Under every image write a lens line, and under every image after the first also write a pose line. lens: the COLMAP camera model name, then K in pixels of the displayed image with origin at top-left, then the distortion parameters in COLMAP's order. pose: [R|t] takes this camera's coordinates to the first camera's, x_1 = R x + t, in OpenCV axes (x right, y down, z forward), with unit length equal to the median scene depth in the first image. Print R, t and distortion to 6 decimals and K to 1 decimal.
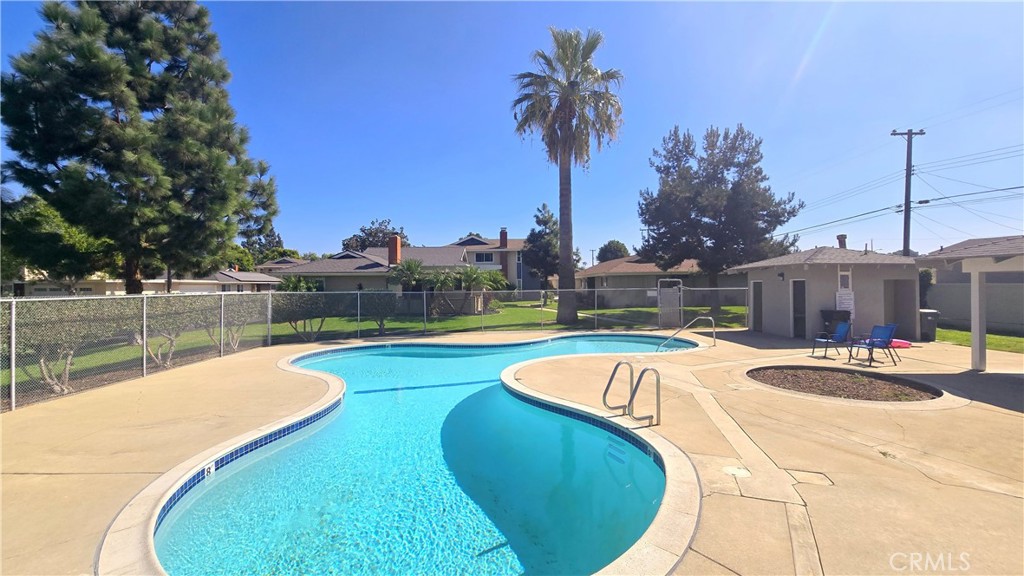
lens RADIAL K [[426.0, 0, 519.8], [0, 426.0, 284.0], [0, 0, 1]] dist [0.002657, 0.001069]
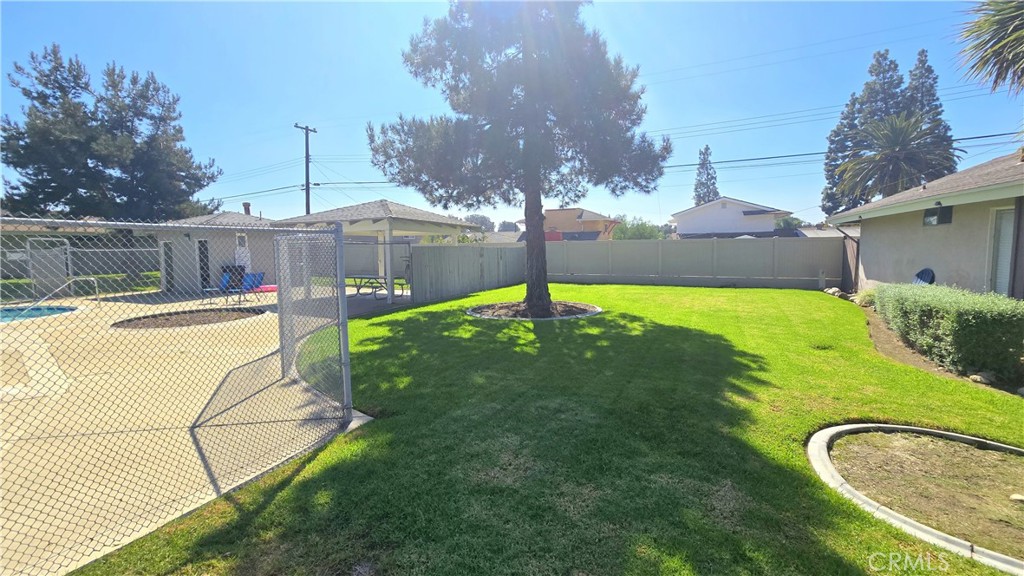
lens RADIAL K [[426.0, 0, 519.8], [0, 426.0, 284.0], [0, 0, 1]] dist [0.002657, 0.001069]
pose [[0.451849, -0.073405, 0.889069, 0.023010], [0.006185, 0.996843, 0.079160, 0.014248], [-0.892073, -0.030269, 0.450876, -0.152940]]
